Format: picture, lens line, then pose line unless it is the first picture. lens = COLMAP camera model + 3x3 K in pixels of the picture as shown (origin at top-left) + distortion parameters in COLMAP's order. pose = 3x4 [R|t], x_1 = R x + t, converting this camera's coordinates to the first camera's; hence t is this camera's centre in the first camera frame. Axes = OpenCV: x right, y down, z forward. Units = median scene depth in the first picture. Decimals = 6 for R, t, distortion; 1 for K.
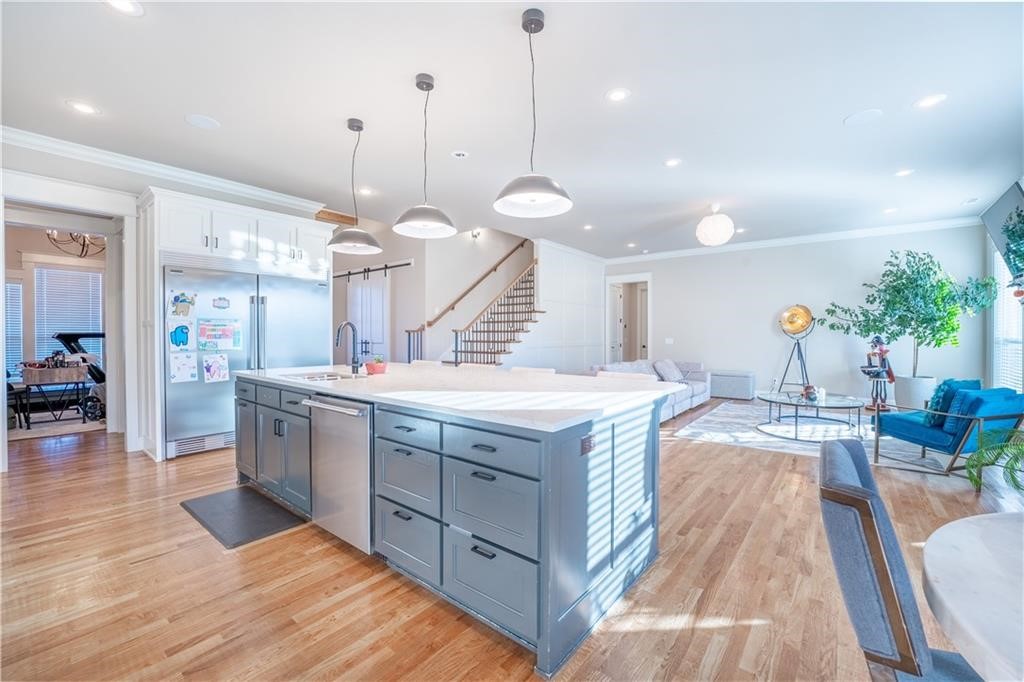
lens RADIAL K [[417.9, 0, 512.9], [0, 417.9, 339.2], [0, 0, 1]] dist [-0.023368, 0.000657]
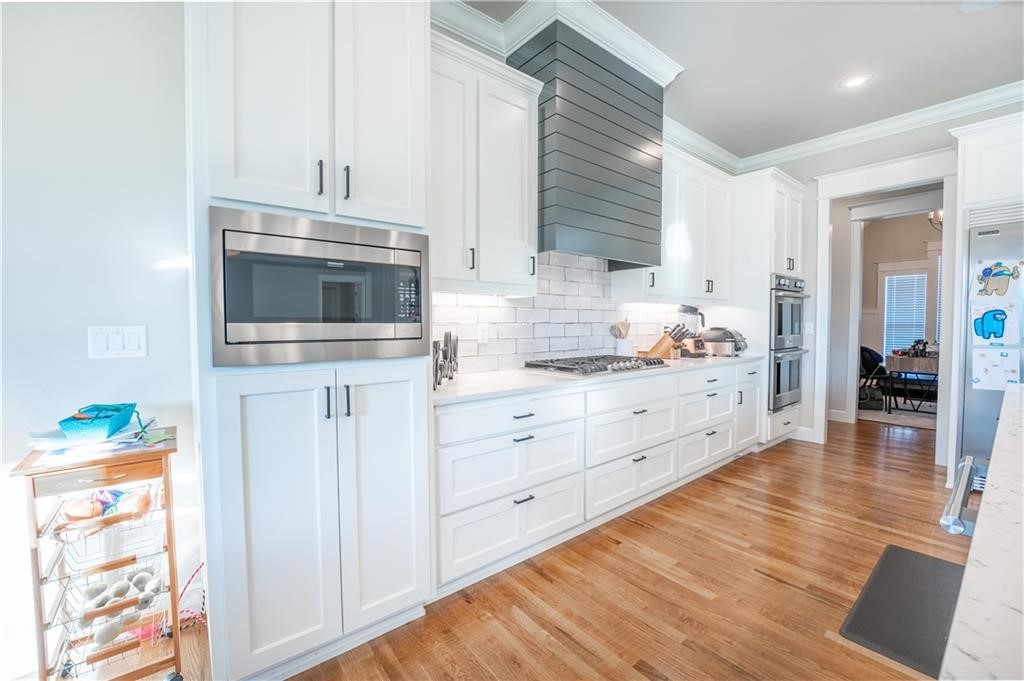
lens RADIAL K [[417.9, 0, 512.9], [0, 417.9, 338.7], [0, 0, 1]] dist [-0.023368, 0.000657]
pose [[-0.214600, 0.035250, -0.976066, 0.029156], [-0.006830, 0.999270, 0.037589, -0.002774], [0.976678, 0.014733, -0.214202, 0.239556]]
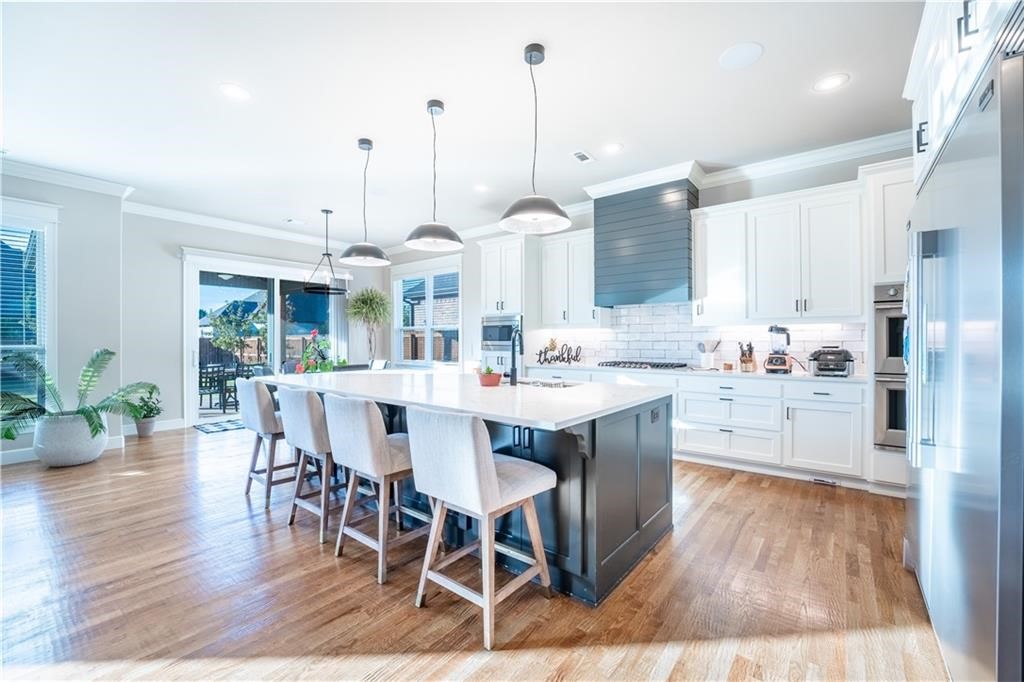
lens RADIAL K [[417.9, 0, 512.9], [0, 417.9, 339.2], [0, 0, 1]] dist [-0.023368, 0.000657]
pose [[-0.999975, 0.003344, -0.006183, -0.202920], [0.003264, 0.999911, 0.012925, -0.018560], [0.006226, 0.012904, -0.999897, 1.038925]]
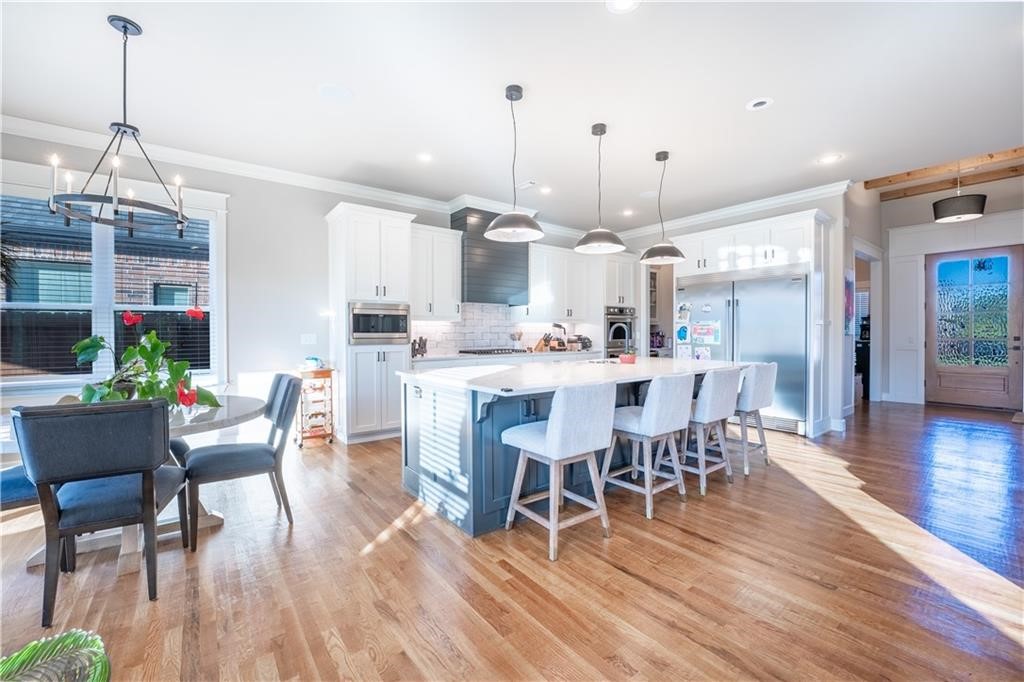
lens RADIAL K [[417.9, 0, 512.9], [0, 417.9, 339.2], [0, 0, 1]] dist [-0.023368, 0.000657]
pose [[-0.239467, 0.014671, -0.970794, 0.530078], [-0.007126, 0.999832, 0.016867, -0.005311], [0.970878, 0.010957, -0.239322, 0.524515]]
